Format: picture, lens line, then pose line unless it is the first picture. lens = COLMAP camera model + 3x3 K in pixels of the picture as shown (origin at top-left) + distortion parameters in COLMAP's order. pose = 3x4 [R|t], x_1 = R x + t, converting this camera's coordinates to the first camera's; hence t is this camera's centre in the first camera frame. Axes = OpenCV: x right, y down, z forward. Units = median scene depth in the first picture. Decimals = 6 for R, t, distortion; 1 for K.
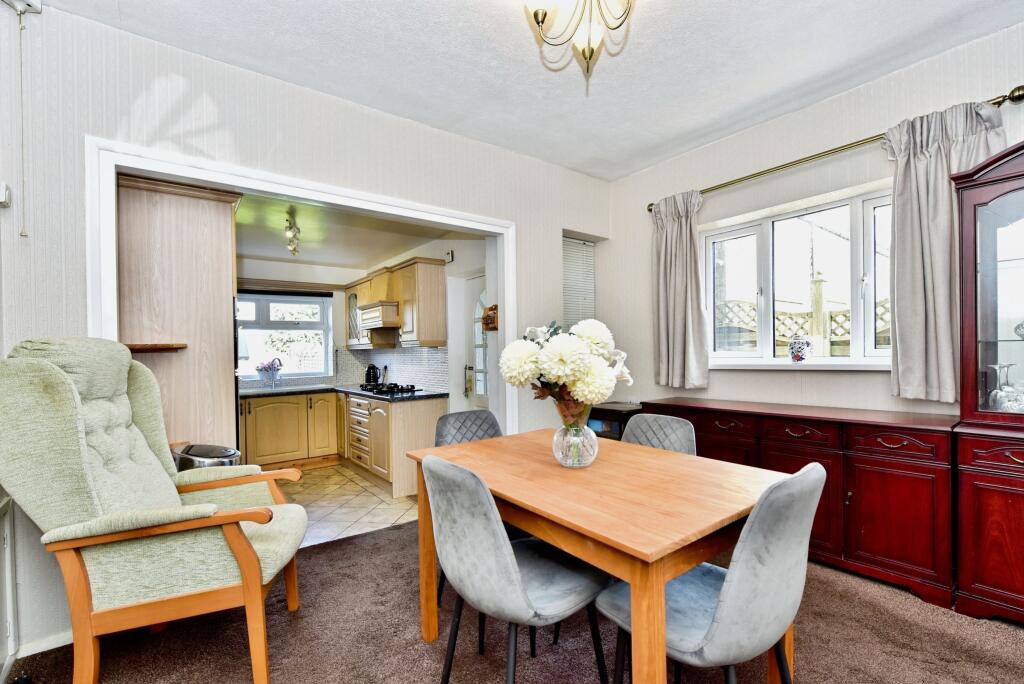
lens RADIAL K [[444.3, 0, 512.2], [0, 444.3, 338.2], [0, 0, 1]] dist [0.000596, -0.000001]
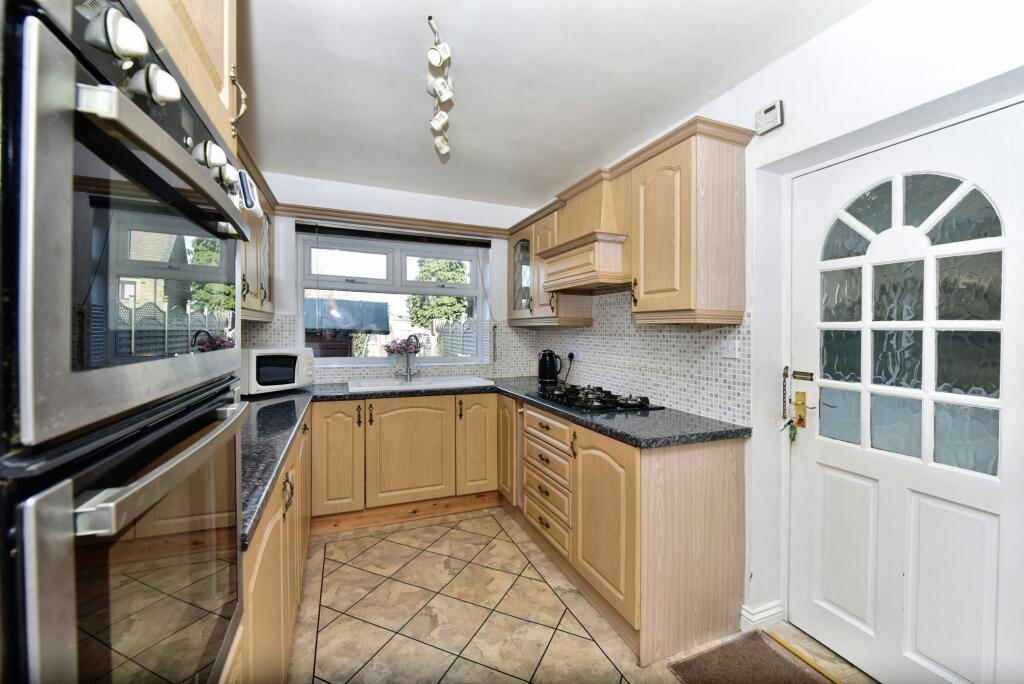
lens RADIAL K [[417.4, 0, 512.2], [0, 417.4, 338.4], [0, 0, 1]] dist [-0.000384, -0.000015]
pose [[0.962173, 0.039832, -0.269511, -0.226489], [-0.027627, 0.998420, 0.048930, 0.015974], [0.271034, -0.039634, 0.961753, 0.452685]]
